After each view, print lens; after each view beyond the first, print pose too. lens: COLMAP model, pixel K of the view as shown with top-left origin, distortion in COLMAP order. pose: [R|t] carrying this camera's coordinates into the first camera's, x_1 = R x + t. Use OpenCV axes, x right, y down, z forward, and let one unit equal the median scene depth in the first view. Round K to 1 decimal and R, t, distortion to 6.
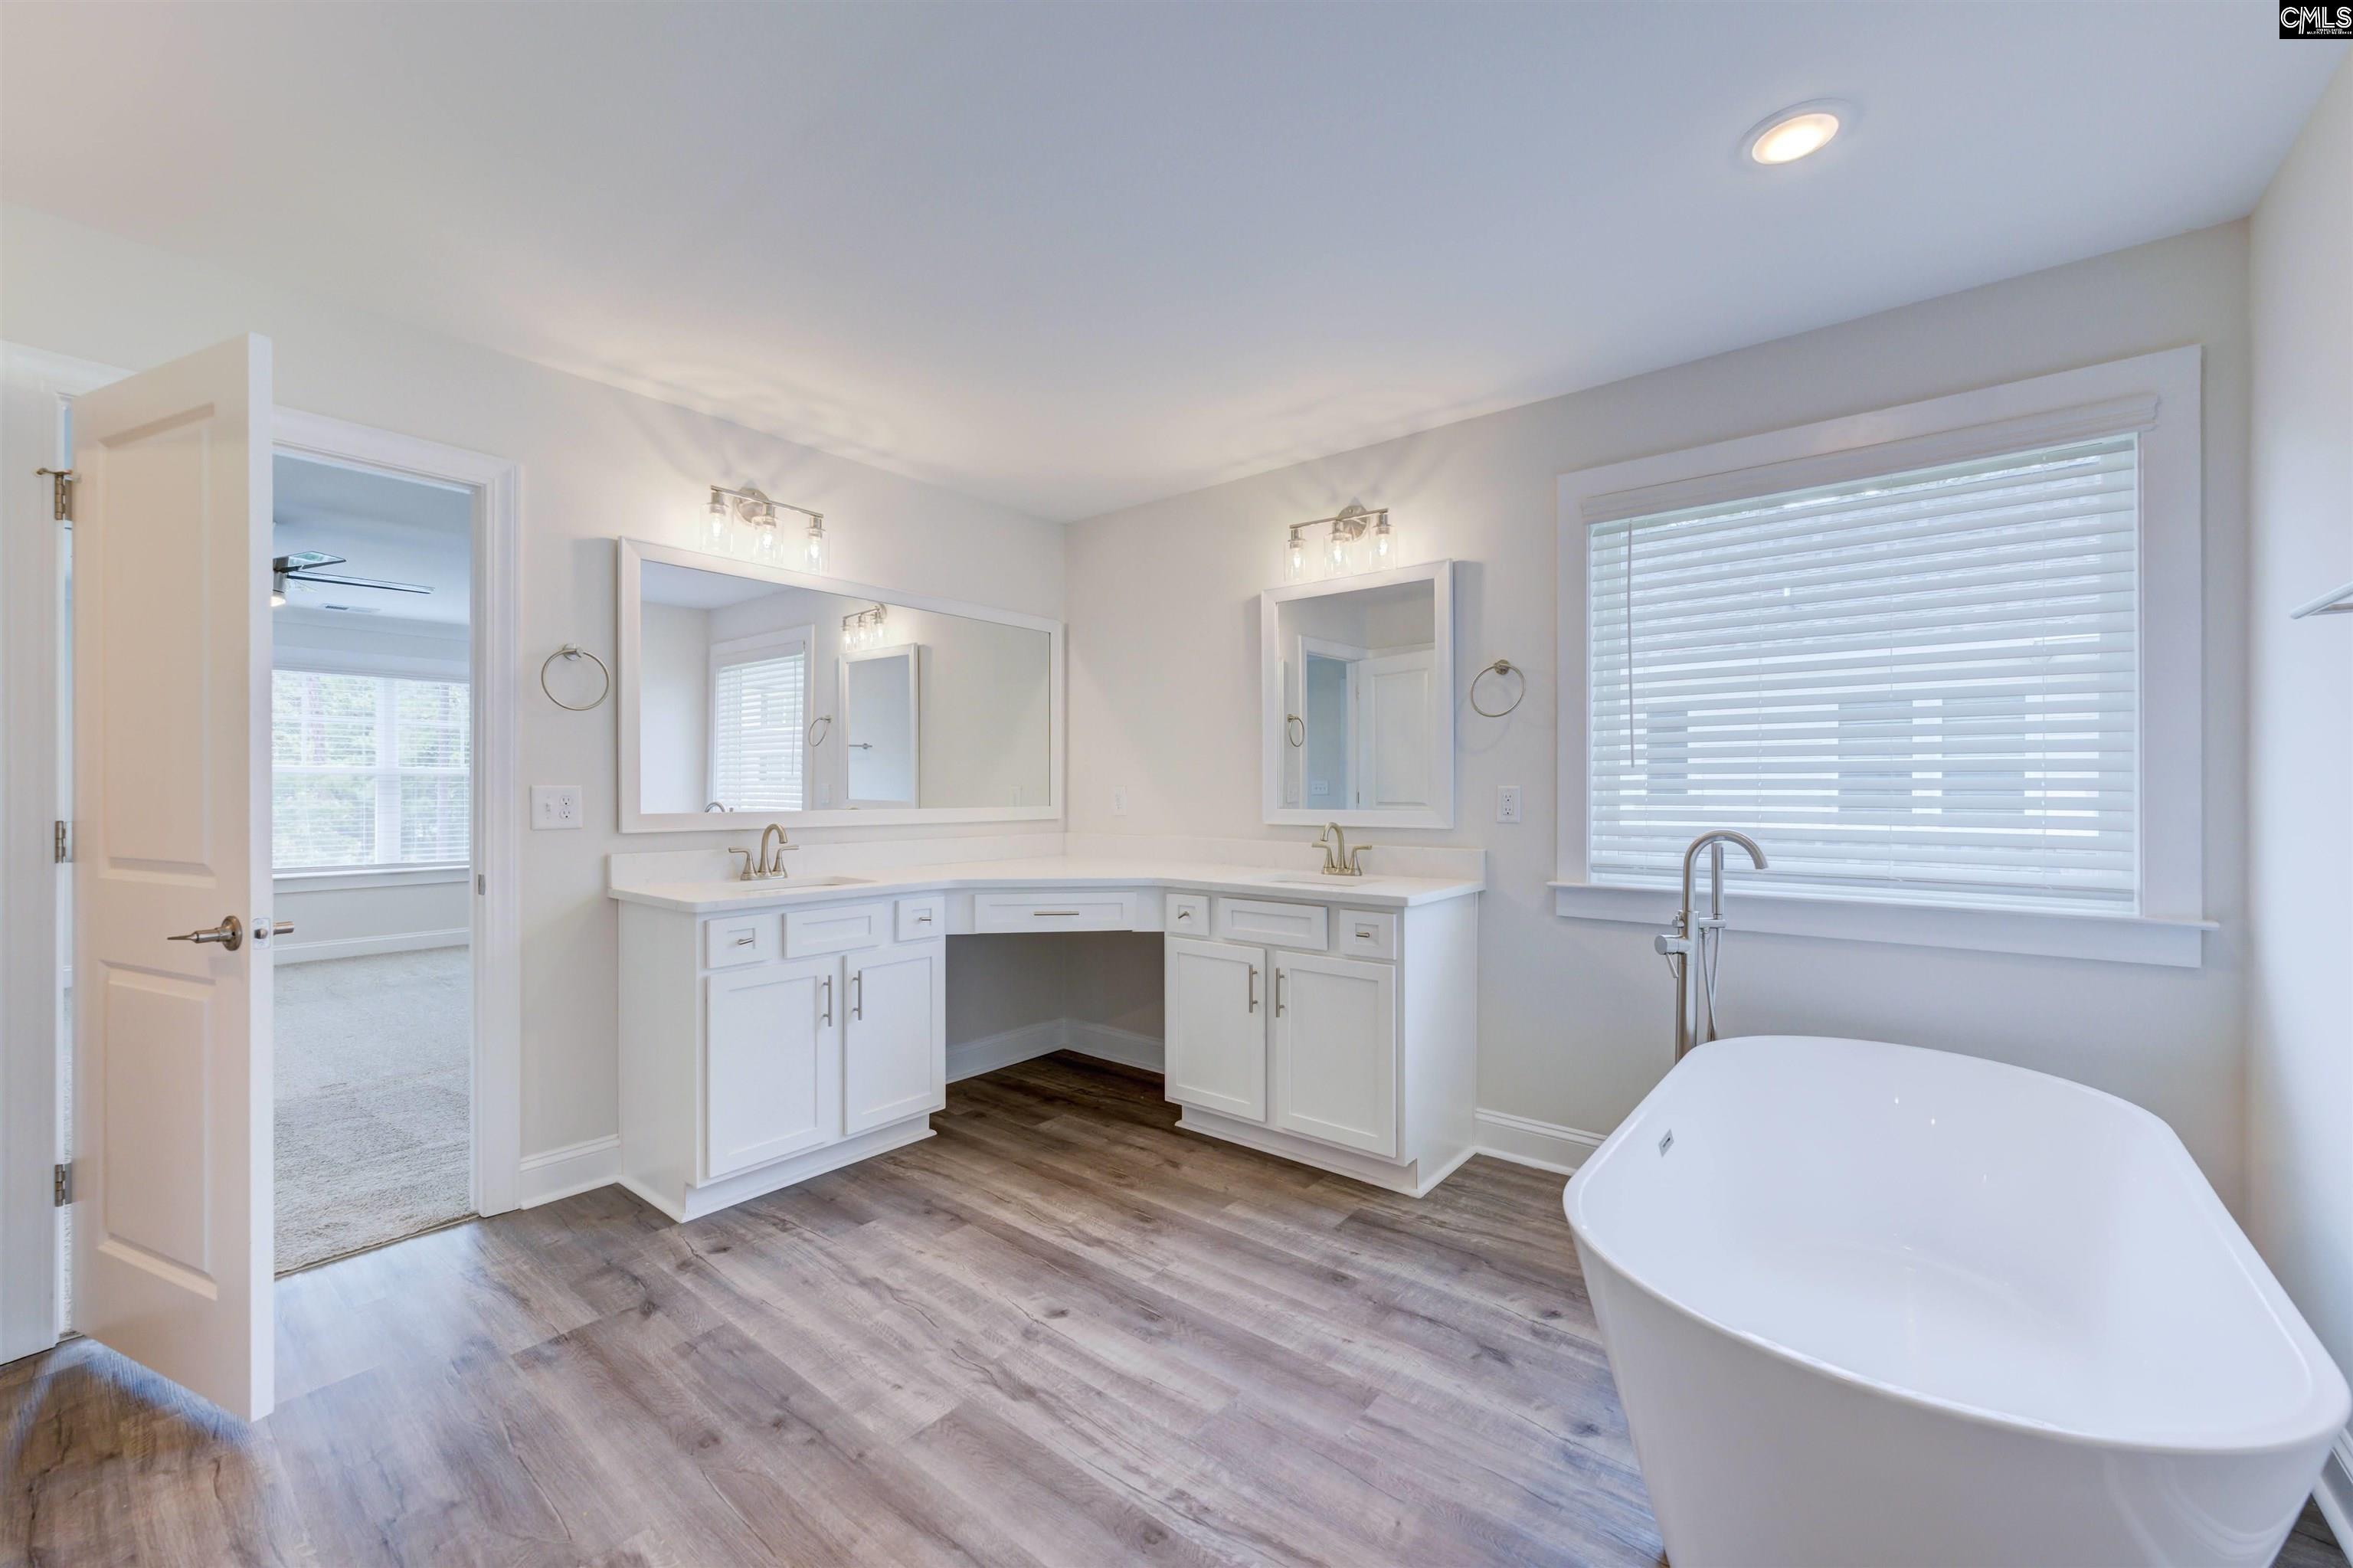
lens RADIAL K [[935.7, 0, 1178.9], [0, 935.7, 788.2], [0, 0, 1]] dist [-0.000966, 0.000132]
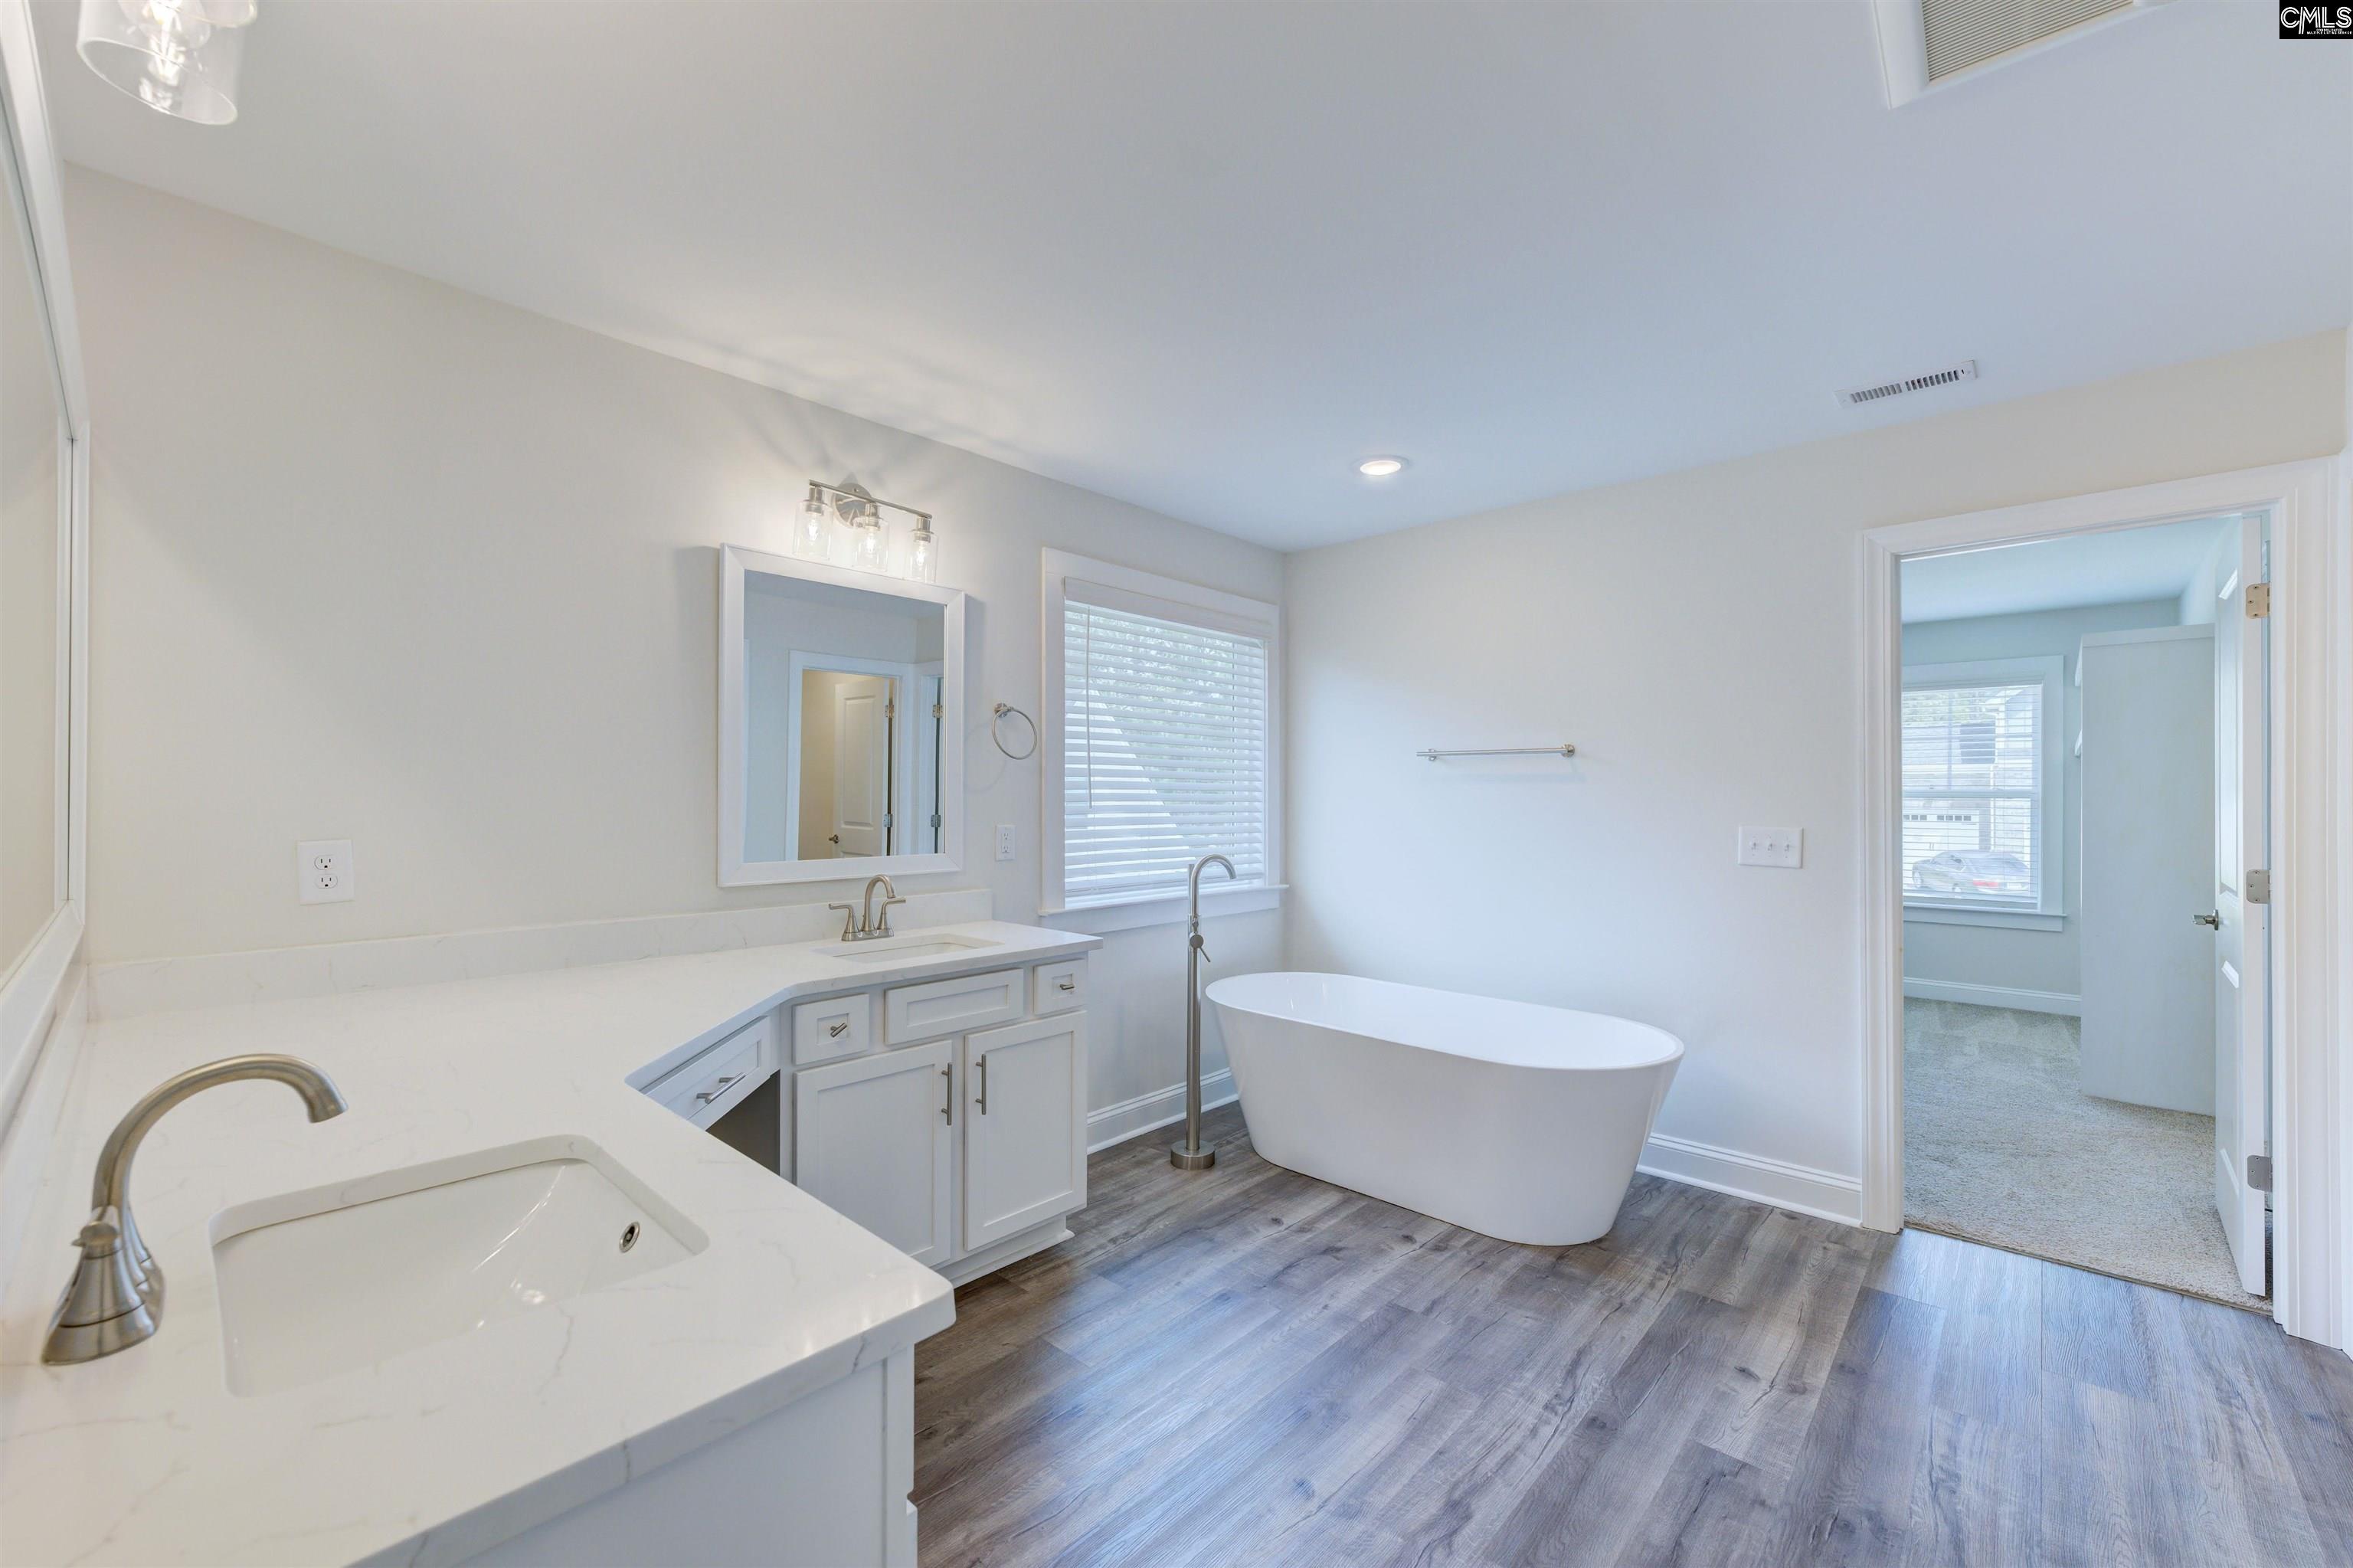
lens RADIAL K [[935.7, 0, 1175.1], [0, 935.7, 790.5], [0, 0, 1]] dist [-0.000966, 0.000132]
pose [[0.065100, 0.009093, 0.997837, -0.895577], [-0.005567, 0.999946, -0.008749, -0.043124], [-0.997863, -0.004985, 0.065147, 0.984632]]
